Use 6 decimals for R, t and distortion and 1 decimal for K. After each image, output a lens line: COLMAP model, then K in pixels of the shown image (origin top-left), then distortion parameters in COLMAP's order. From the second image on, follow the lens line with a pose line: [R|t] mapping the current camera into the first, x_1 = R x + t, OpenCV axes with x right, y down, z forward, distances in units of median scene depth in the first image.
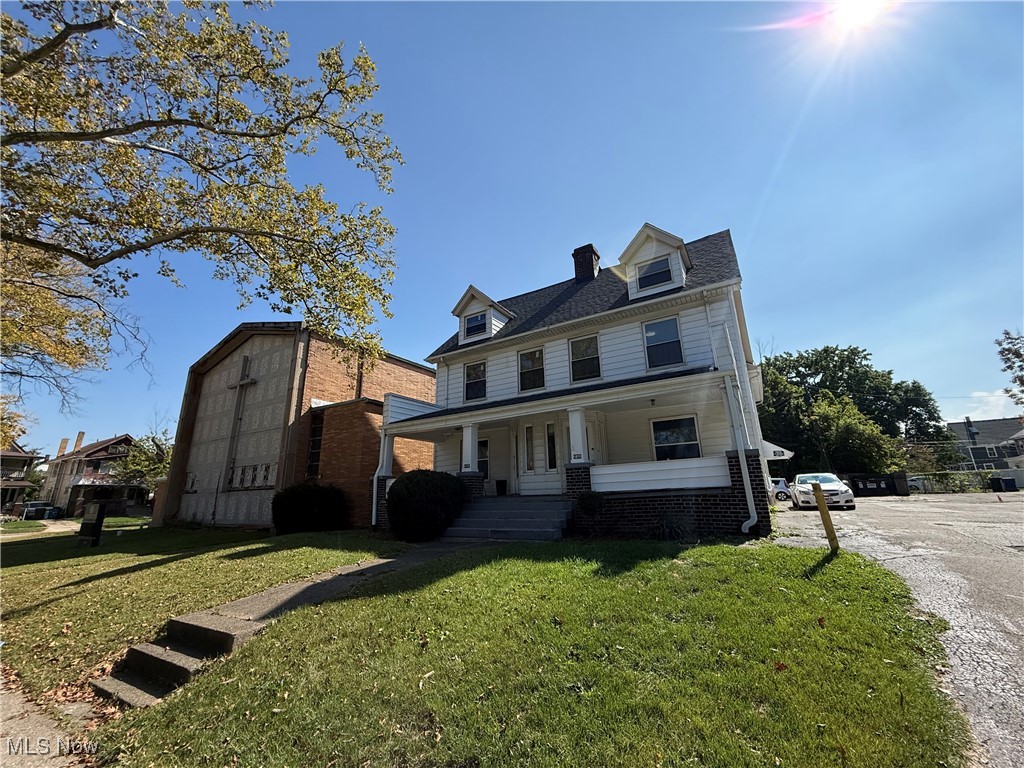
lens RADIAL K [[408.0, 0, 512.6], [0, 408.0, 382.7], [0, 0, 1]] dist [-0.000678, 0.000151]
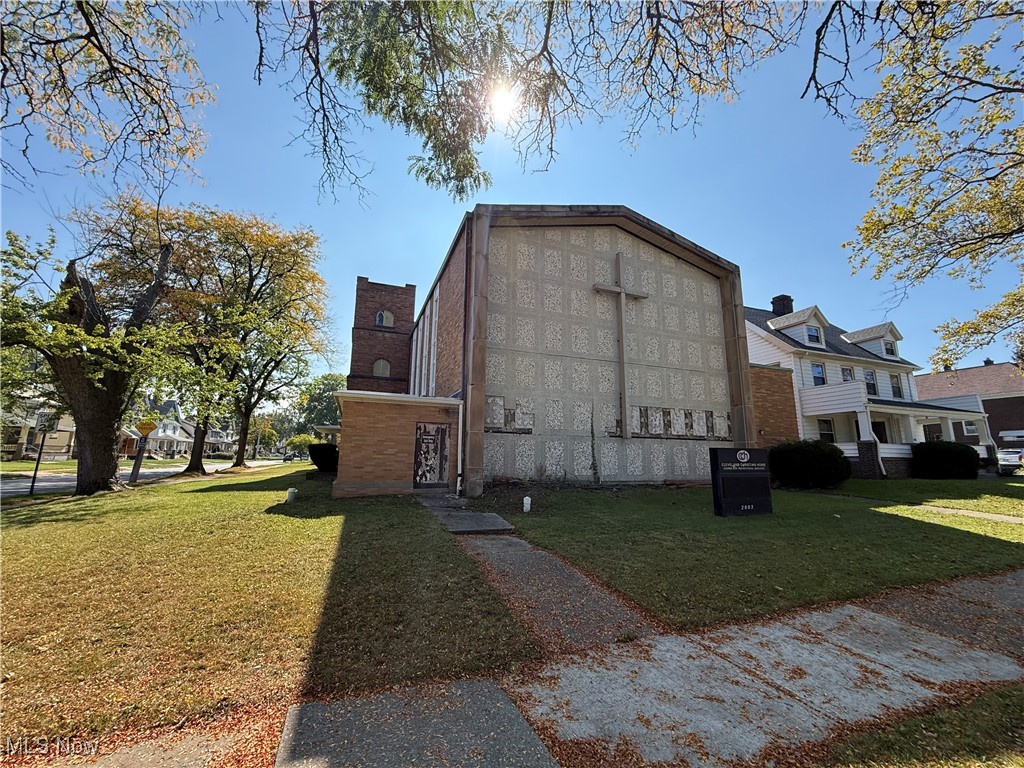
lens RADIAL K [[407.1, 0, 512.0], [0, 407.1, 384.0], [0, 0, 1]] dist [0.000305, 0.000001]
pose [[0.577725, 0.177022, 0.796804, -2.460203], [-0.236734, 0.970578, -0.043983, 0.445112], [-0.781147, -0.163221, 0.602635, 1.293086]]
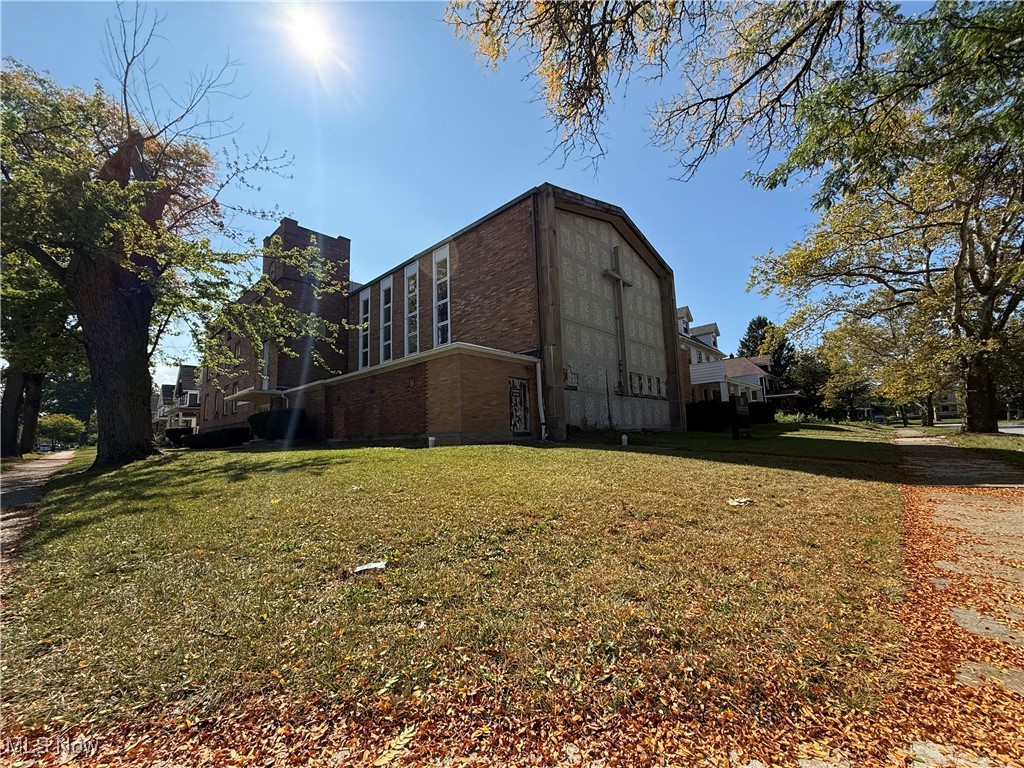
lens RADIAL K [[407.1, 0, 512.0], [0, 407.1, 384.0], [0, 0, 1]] dist [0.000305, 0.000001]
pose [[0.160816, 0.145925, 0.976137, -2.858910], [-0.228353, 0.967676, -0.107039, 0.695964], [-0.960205, -0.205690, 0.188940, 1.884233]]
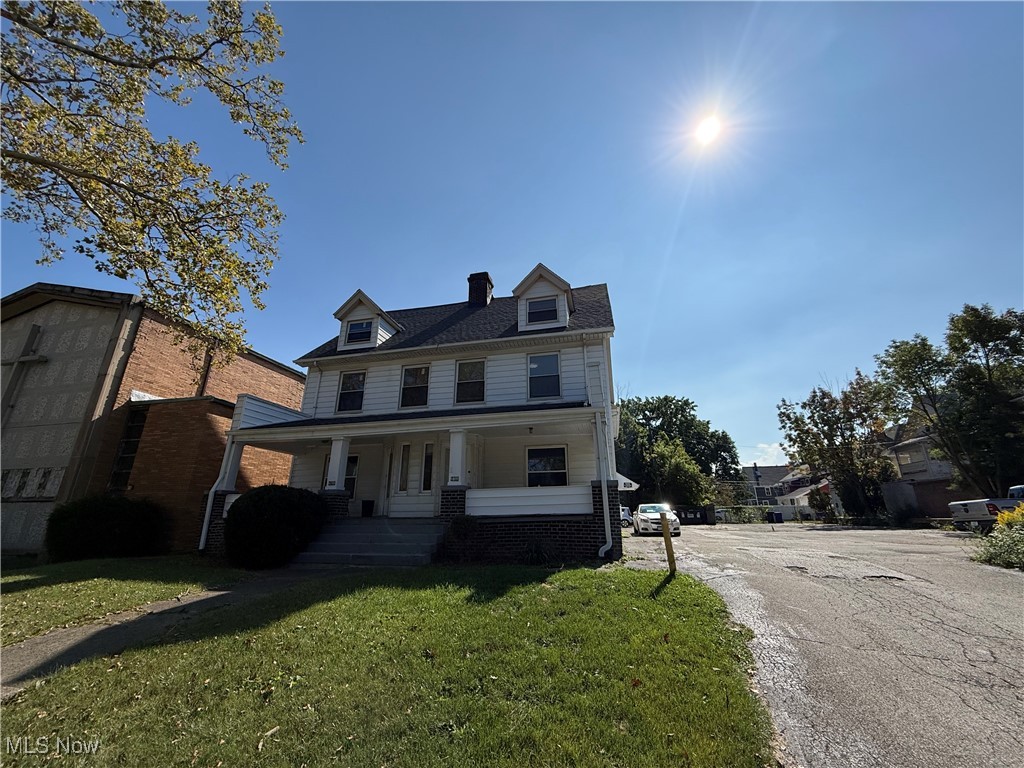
lens RADIAL K [[407.1, 0, 512.0], [0, 407.1, 384.0], [0, 0, 1]] dist [0.000305, 0.000001]
pose [[0.949733, 0.117907, 0.290008, -0.020438], [-0.103388, 0.992519, -0.064942, 0.002066], [-0.295496, 0.031694, 0.954818, 0.009100]]
